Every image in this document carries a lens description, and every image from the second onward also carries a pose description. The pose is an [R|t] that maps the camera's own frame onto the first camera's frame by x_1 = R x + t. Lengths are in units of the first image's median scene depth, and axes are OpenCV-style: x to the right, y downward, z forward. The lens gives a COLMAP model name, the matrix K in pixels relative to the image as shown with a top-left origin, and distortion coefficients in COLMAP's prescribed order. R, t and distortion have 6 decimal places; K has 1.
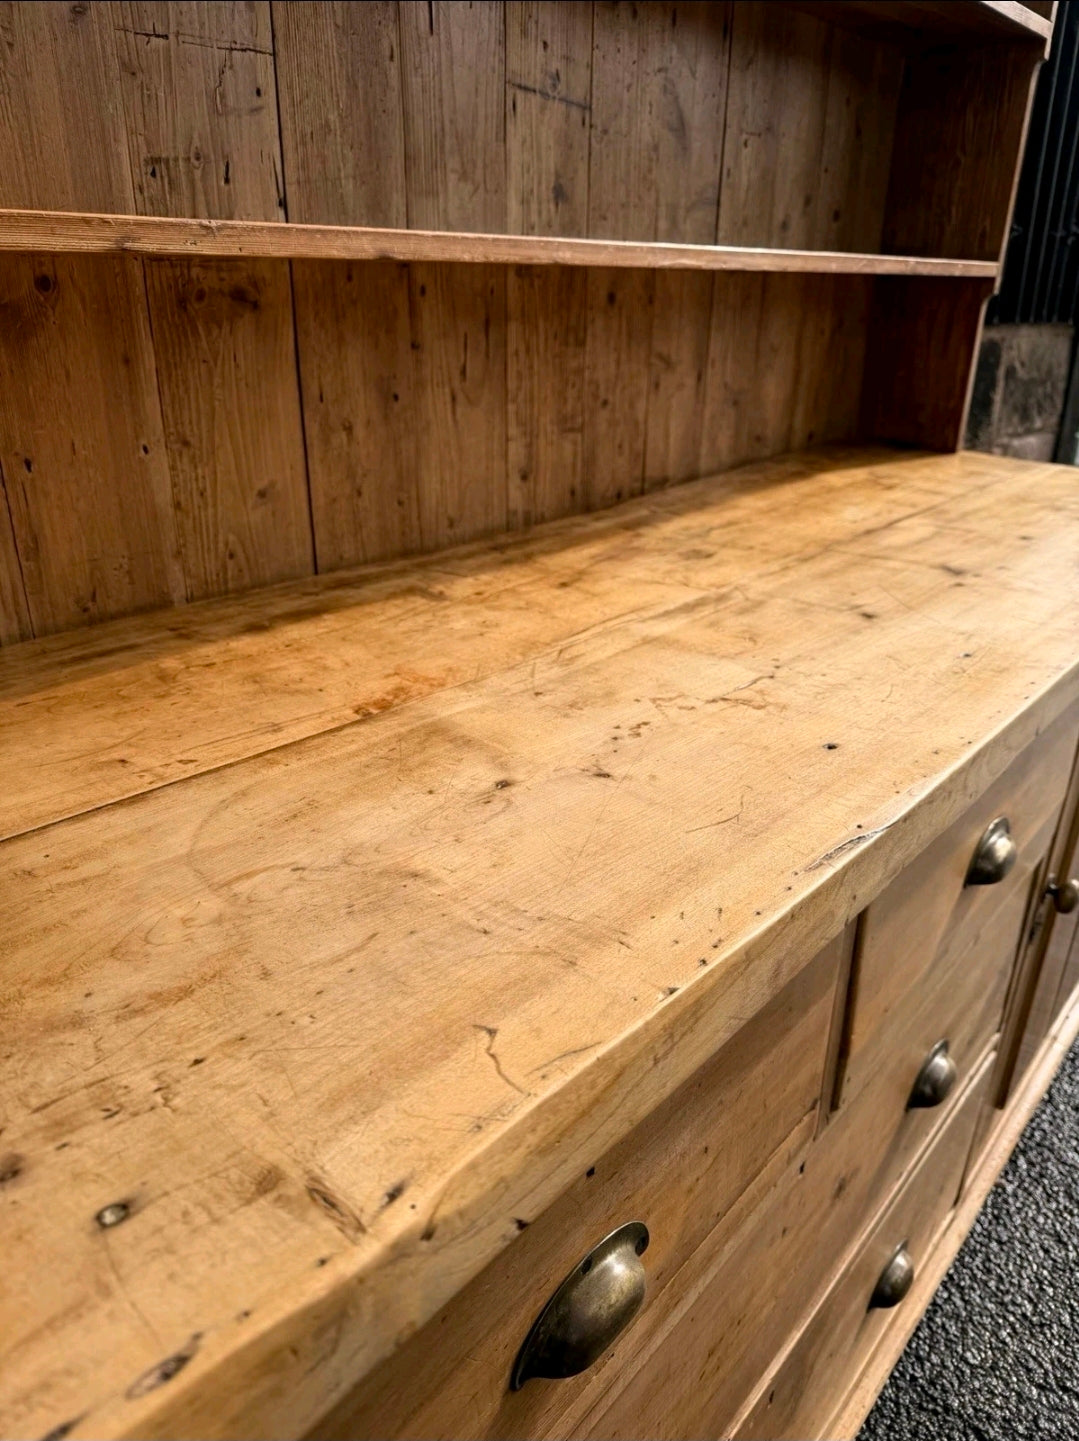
lens RADIAL K [[1026.1, 0, 550.4], [0, 1026.1, 723.9], [0, 0, 1]] dist [0.064280, -0.089733]
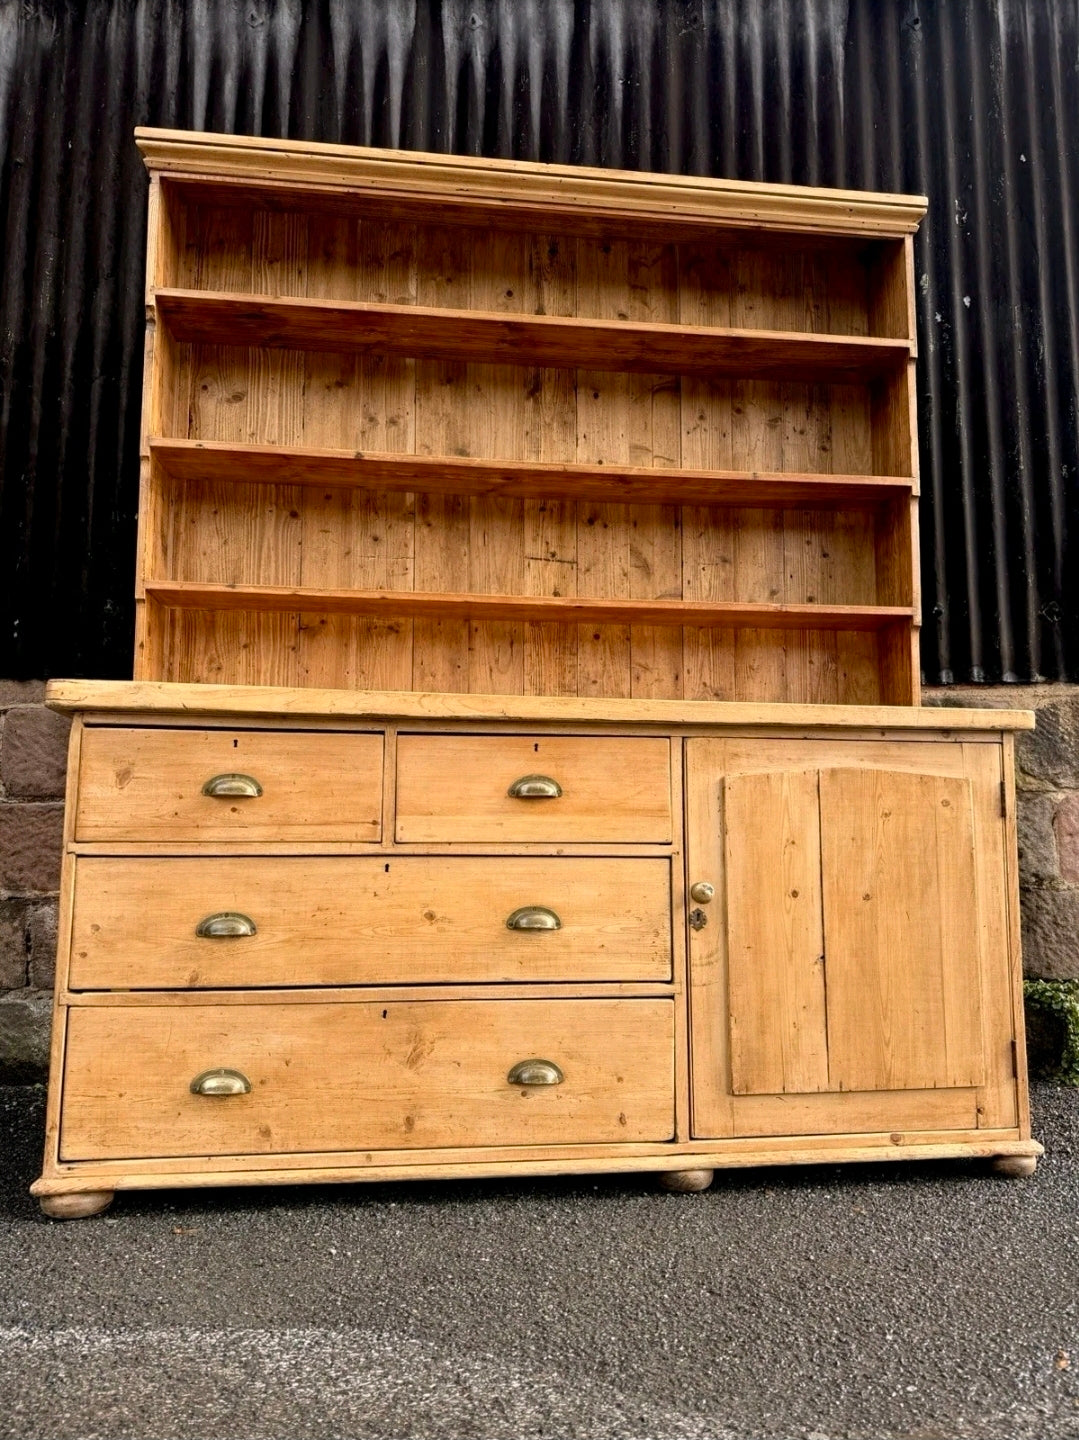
lens RADIAL K [[1065.0, 0, 557.3], [0, 1065.0, 720.6], [0, 0, 1]] dist [0.065663, -0.084260]
pose [[0.741180, -0.096517, -0.664332, 1.695763], [-0.258408, 0.872336, -0.415036, 0.793449], [0.619579, 0.479285, 0.621617, -0.392066]]
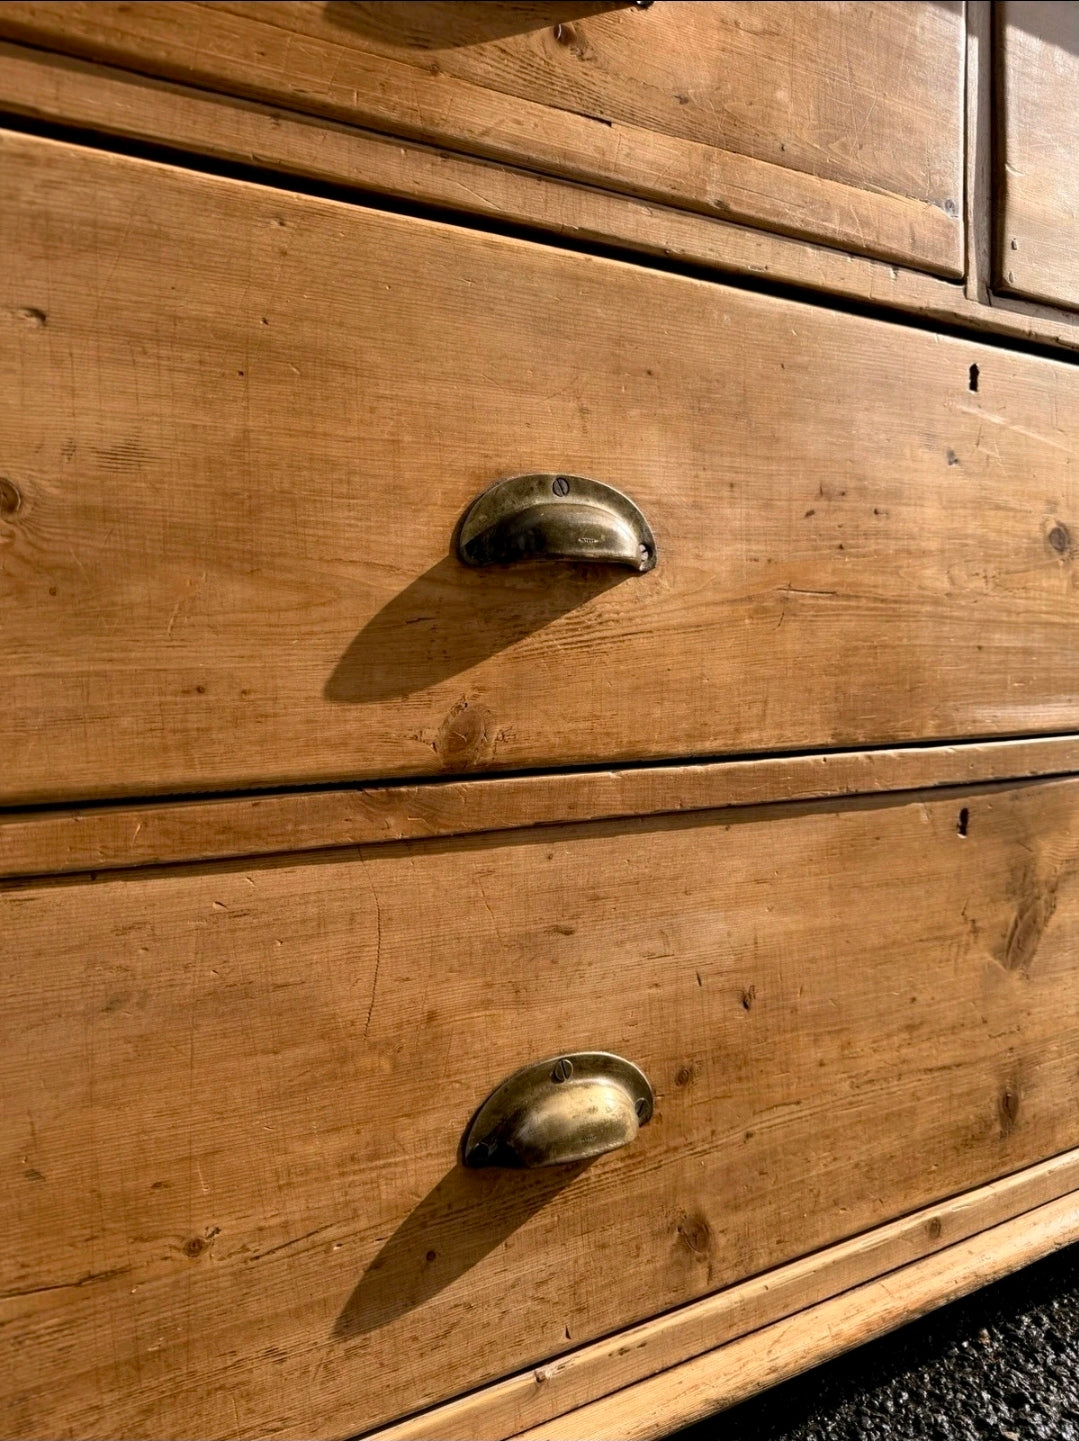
lens RADIAL K [[1026.1, 0, 550.4], [0, 1026.1, 723.9], [0, 0, 1]] dist [0.064280, -0.089733]
pose [[0.939763, -0.005288, -0.341786, 0.158869], [-0.110317, 0.941687, -0.317893, 0.705463], [0.323536, 0.336449, 0.884379, 0.208793]]
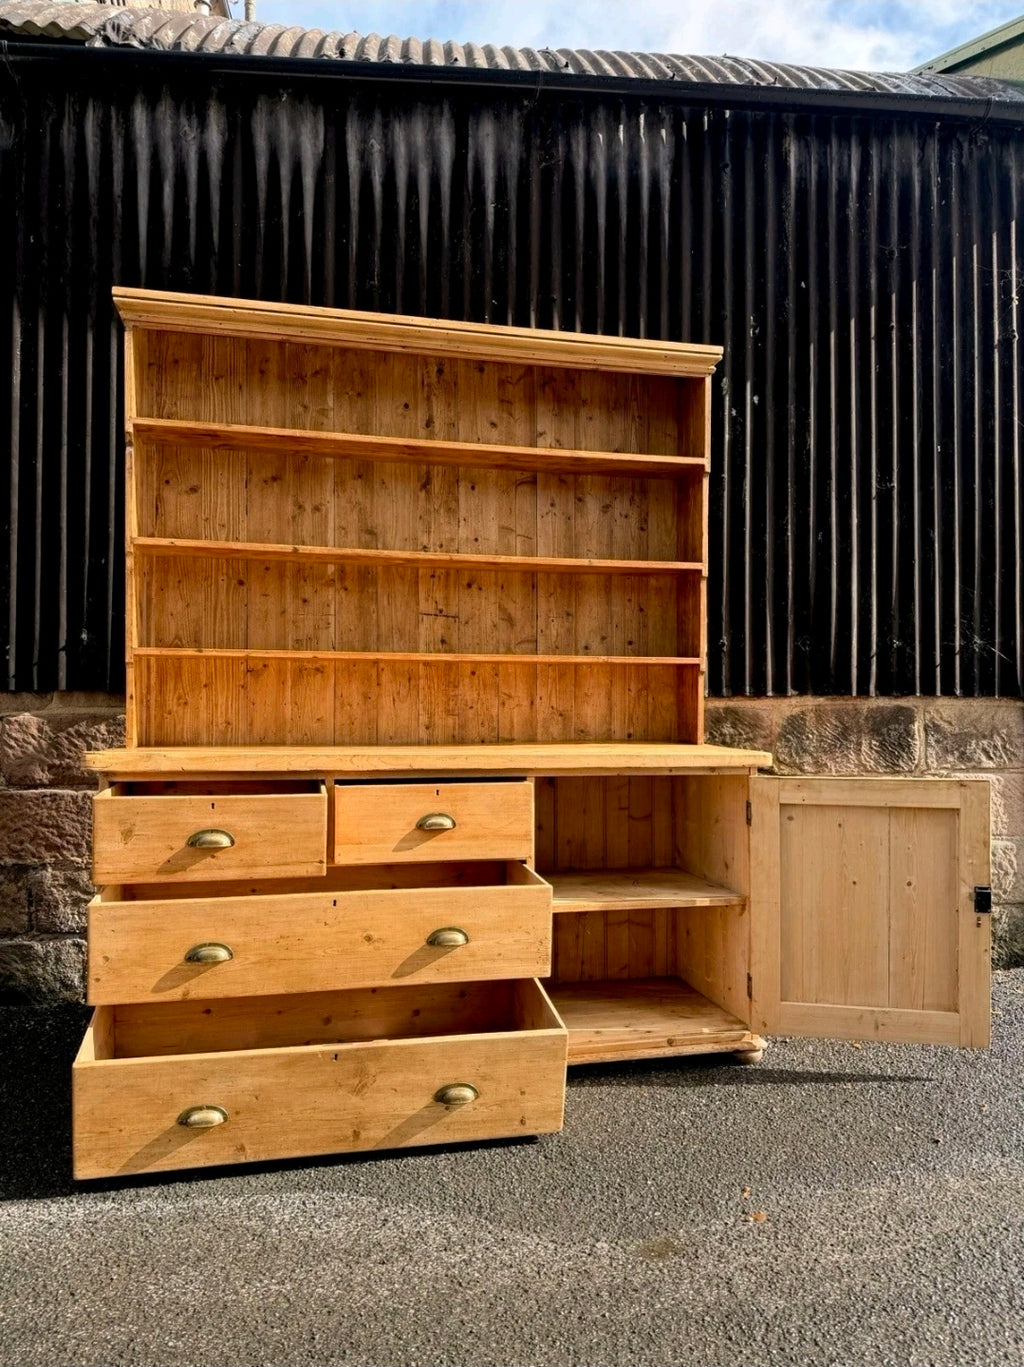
lens RADIAL K [[973.7, 0, 523.7], [0, 973.7, 697.0], [0, 0, 1]] dist [0.084147, -0.118238]
pose [[0.805314, -0.024949, -0.592324, 2.080214], [-0.226440, 0.910419, -0.346211, 0.649538], [0.547901, 0.412934, 0.727524, -1.009649]]
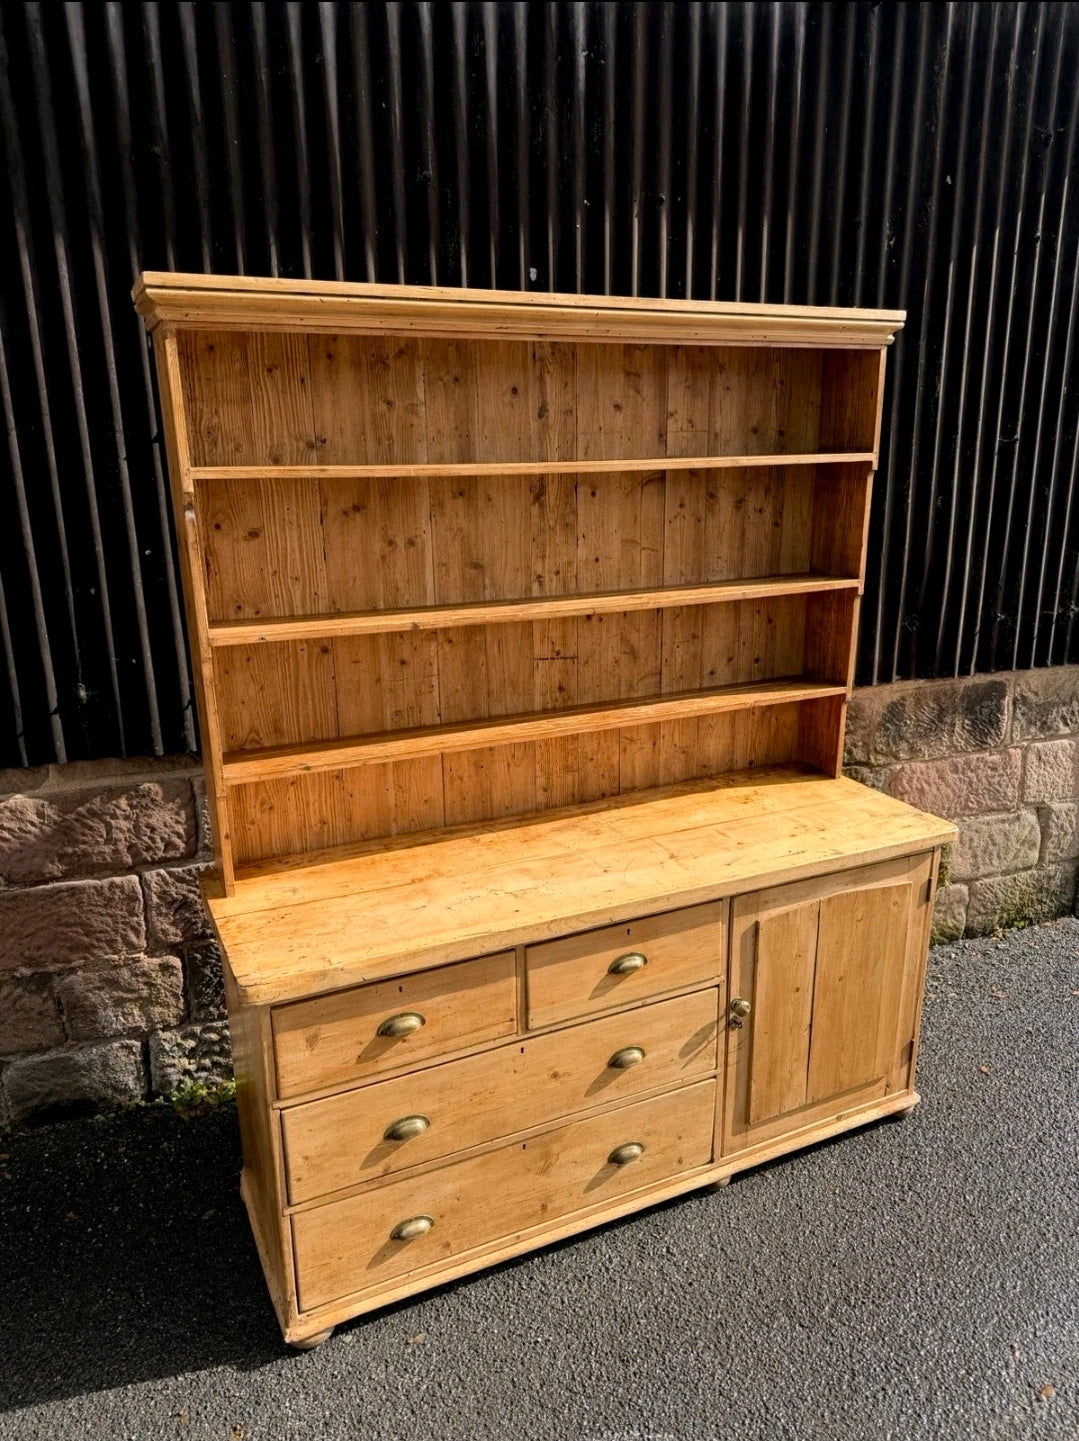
lens RADIAL K [[1012.9, 0, 544.6], [0, 1012.9, 725.1], [0, 0, 1]] dist [0.069511, -0.087478]
pose [[0.910092, 0.086791, -0.405216, 1.073418], [-0.140233, 0.984635, -0.104062, -0.161709], [0.389958, 0.151531, 0.908279, -1.393978]]
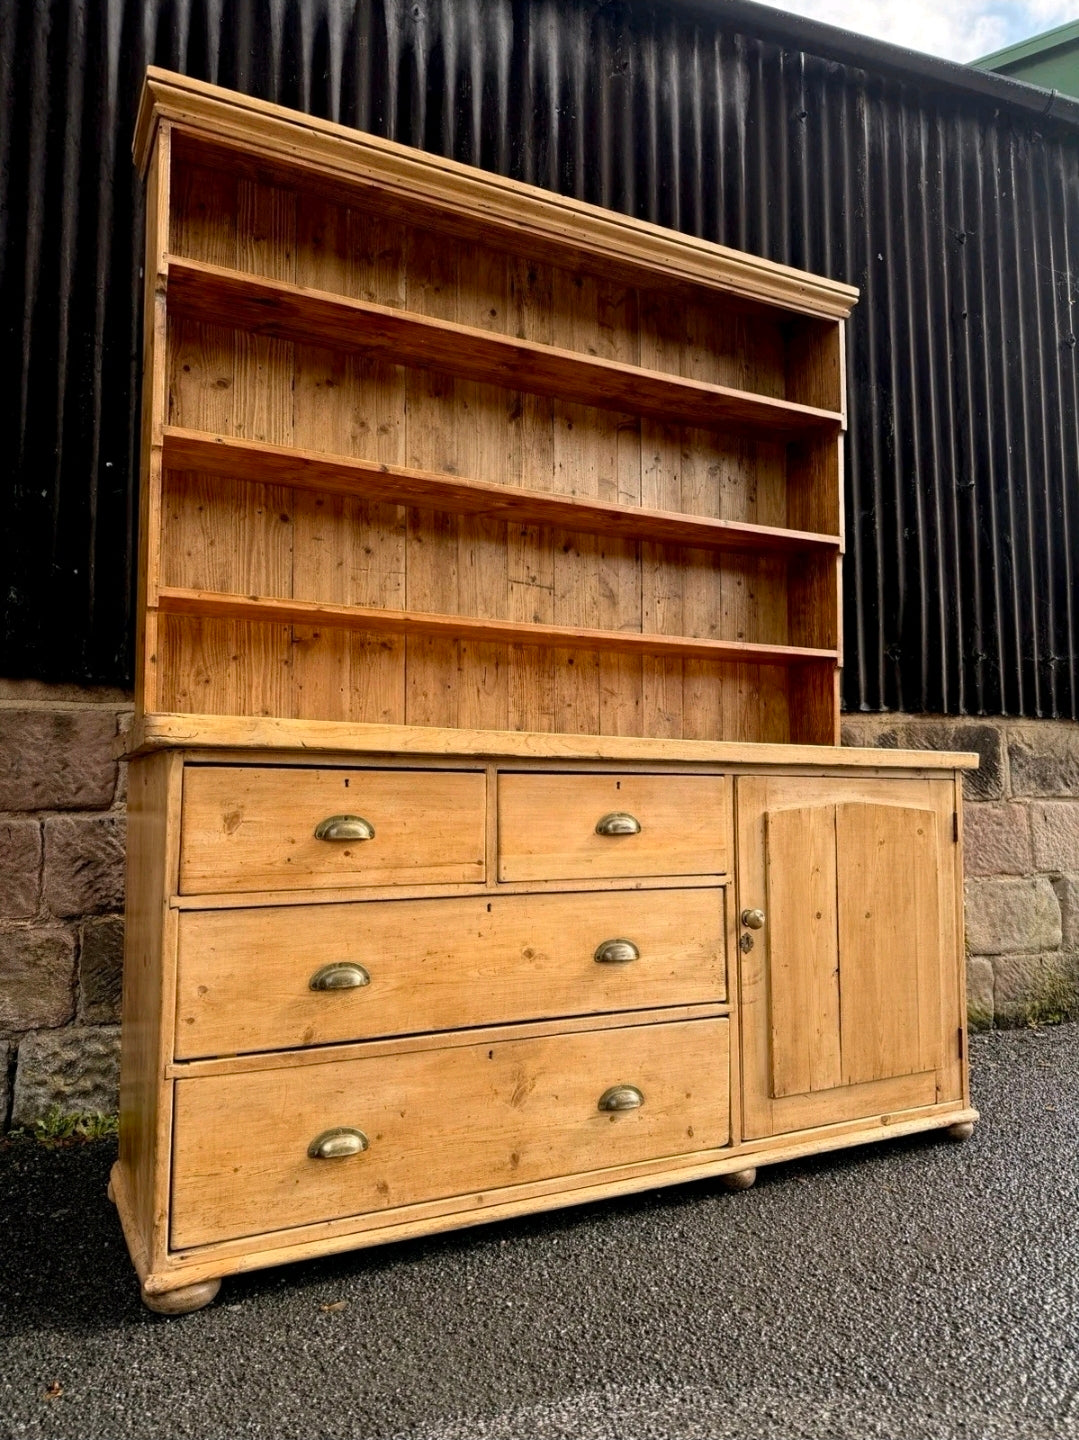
lens RADIAL K [[1012.2, 0, 544.6], [0, 1012.2, 724.6], [0, 0, 1]] dist [0.069511, -0.087478]
pose [[0.925540, -0.049729, -0.375370, 0.961341], [-0.135022, 0.882825, -0.449876, 0.820879], [0.353758, 0.467062, 0.810376, -0.848756]]
